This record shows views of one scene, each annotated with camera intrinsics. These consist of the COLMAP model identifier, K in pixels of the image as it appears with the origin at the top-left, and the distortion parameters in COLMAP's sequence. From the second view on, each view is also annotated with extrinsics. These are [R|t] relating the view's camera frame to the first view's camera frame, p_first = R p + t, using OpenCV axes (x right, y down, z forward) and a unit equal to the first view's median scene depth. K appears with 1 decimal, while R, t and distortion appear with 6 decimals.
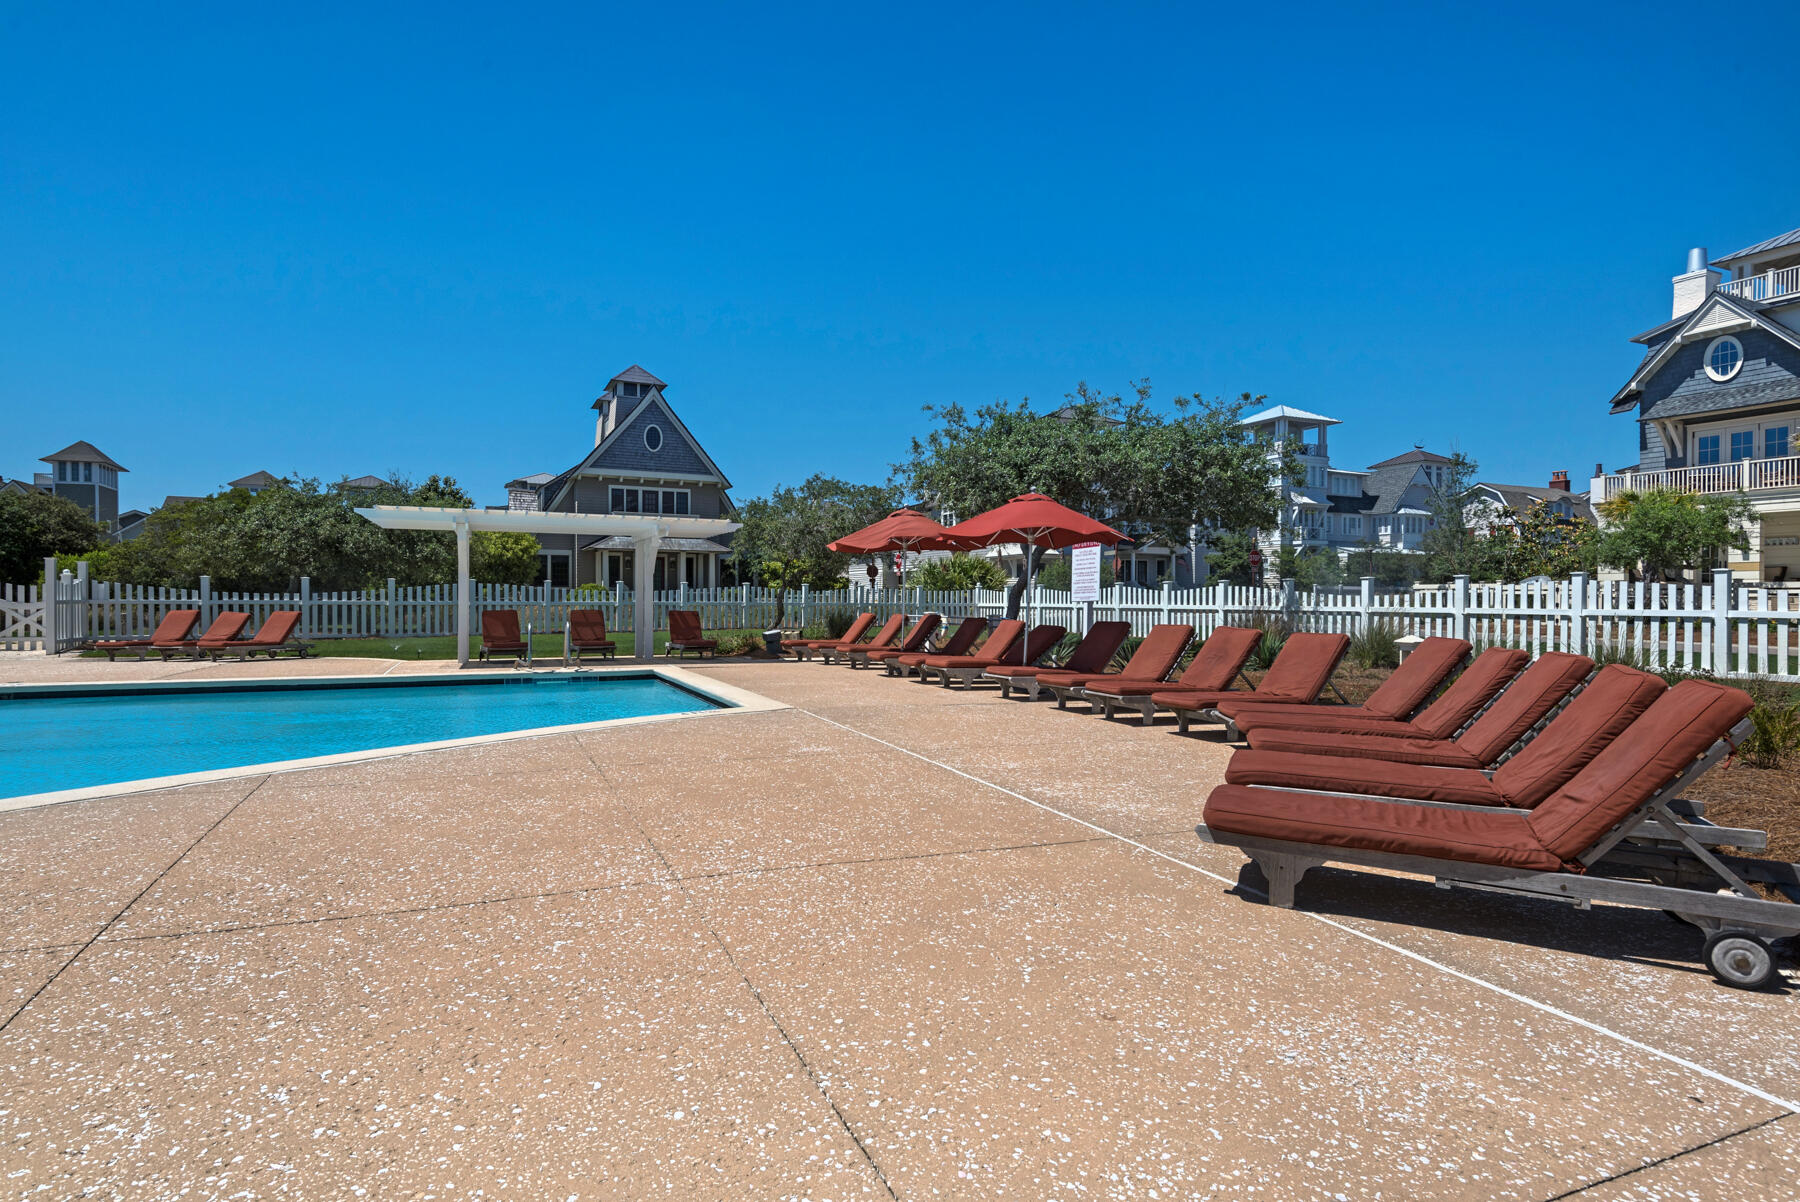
lens RADIAL K [[931.3, 0, 860.7], [0, 931.3, 636.8], [0, 0, 1]] dist [0.014272, -0.010795]
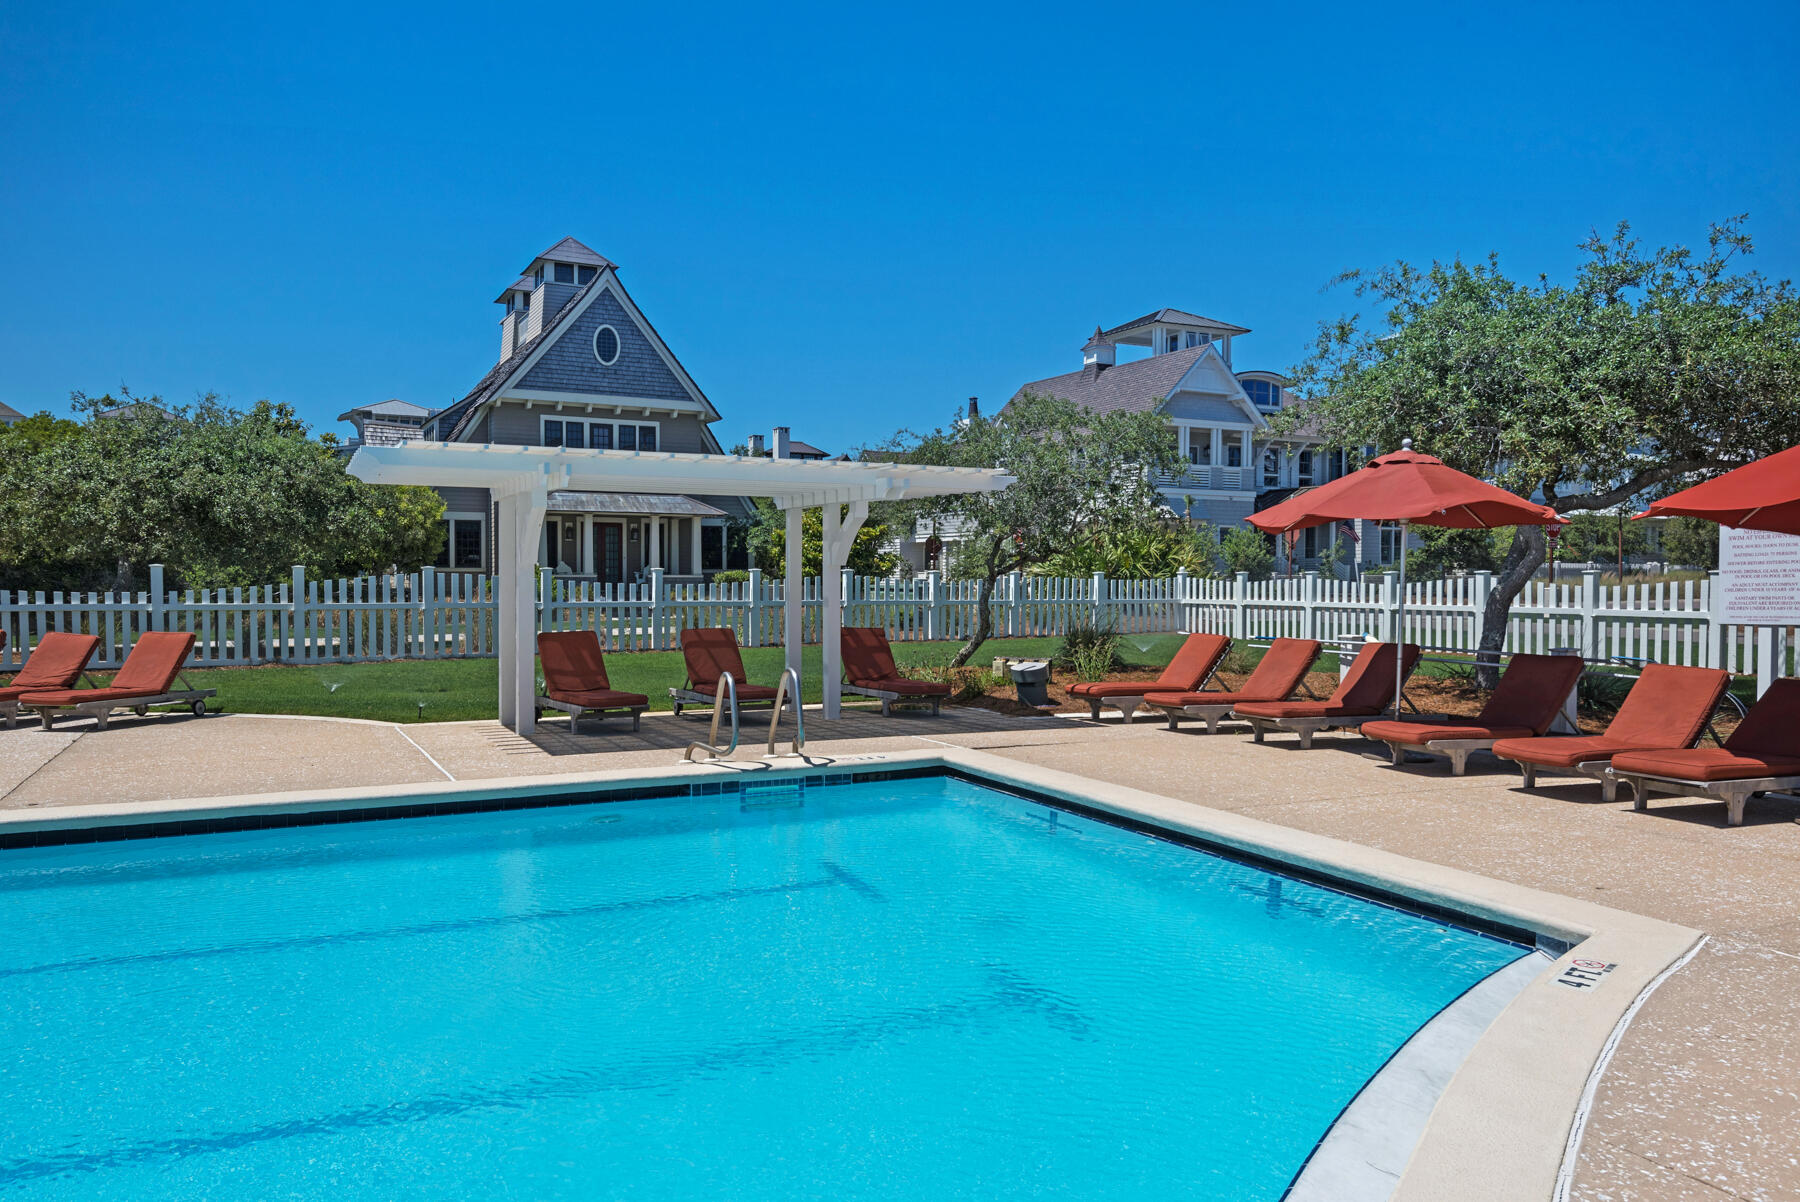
lens RADIAL K [[1306.3, 0, 876.3], [0, 1306.3, 652.3], [0, 0, 1]] dist [0.021916, -0.016007]
pose [[0.999725, -0.002386, 0.023317, -0.149270], [0.002028, 0.999880, 0.015330, -0.018414], [-0.023350, -0.015279, 0.999611, 0.149925]]
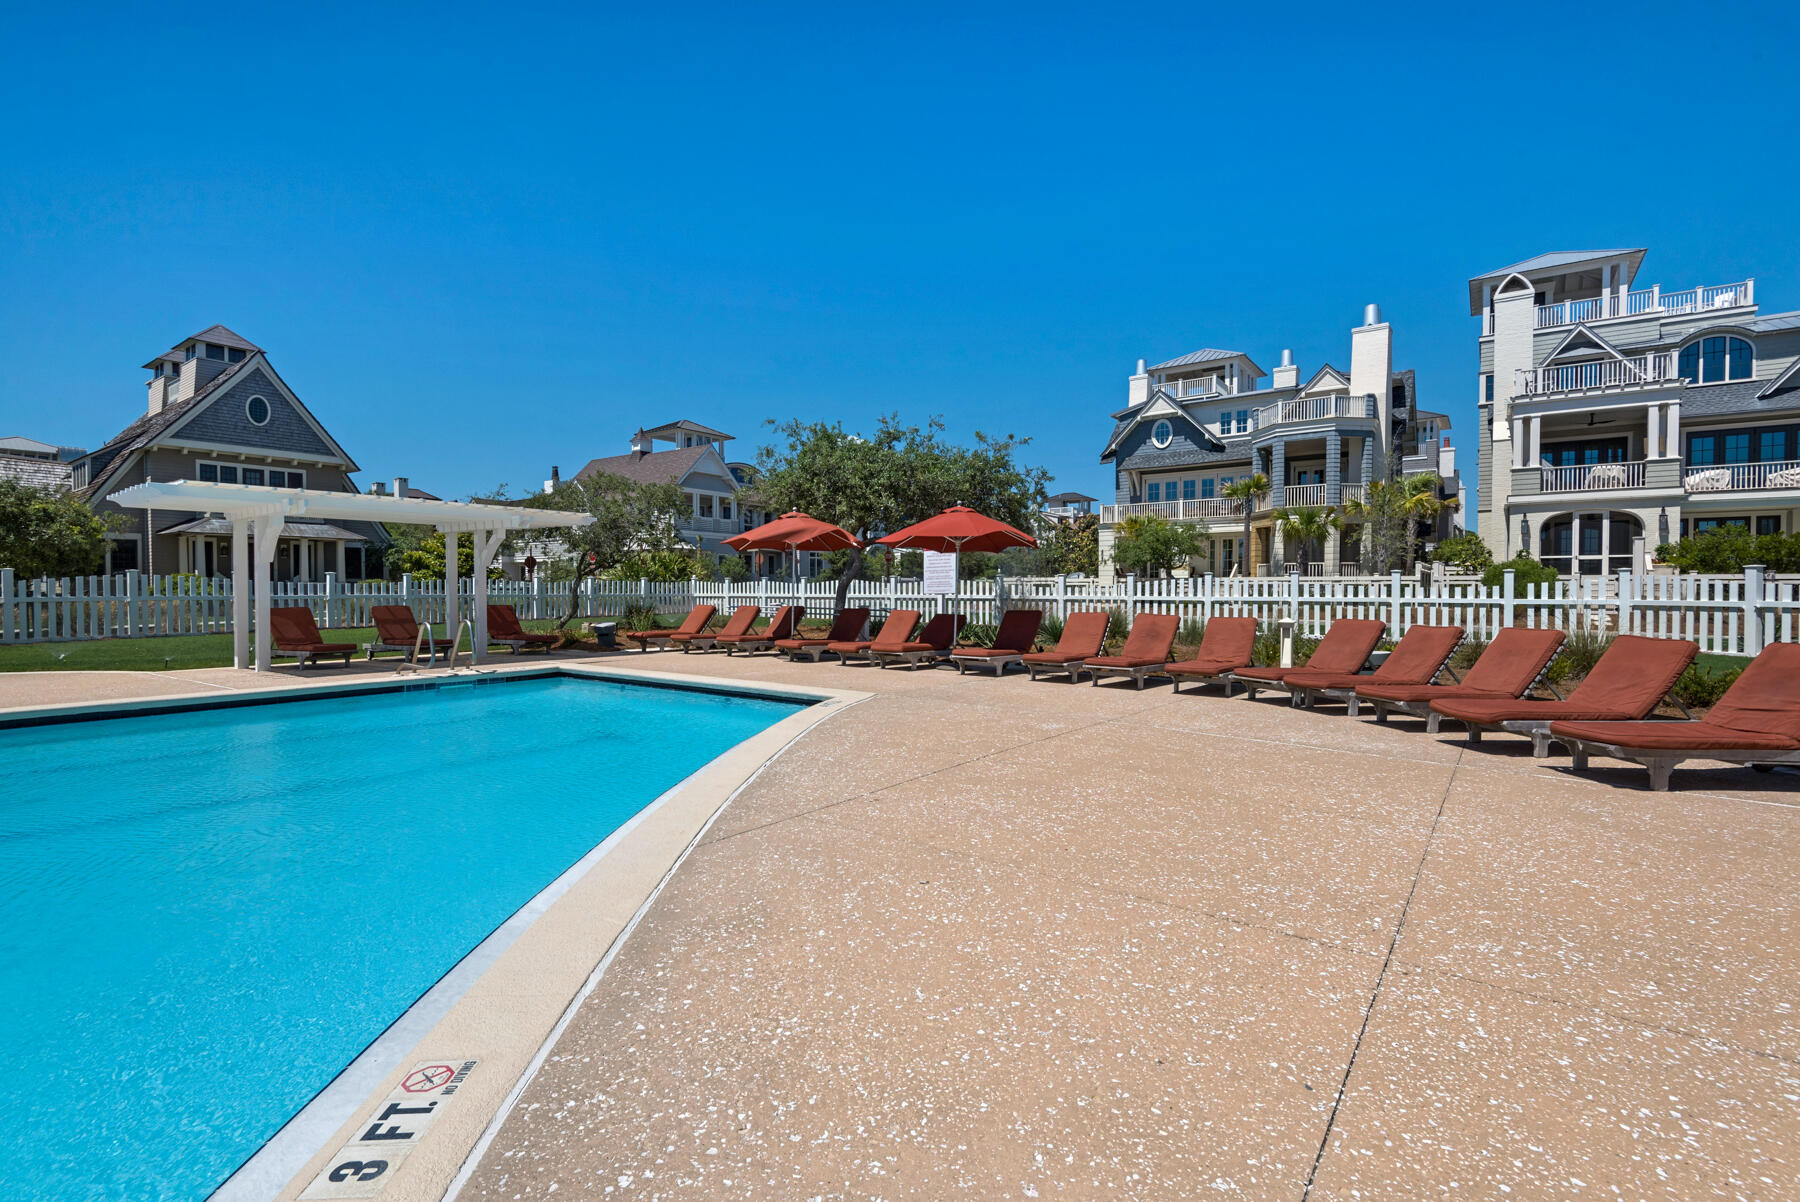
lens RADIAL K [[827.1, 0, 896.0], [0, 827.1, 601.8], [0, 0, 1]] dist [0.020071, -0.015129]
pose [[0.883600, -0.010062, 0.468134, -0.170057], [0.021731, 0.999573, -0.019533, -0.004051], [-0.467737, 0.027433, 0.883442, 0.046547]]
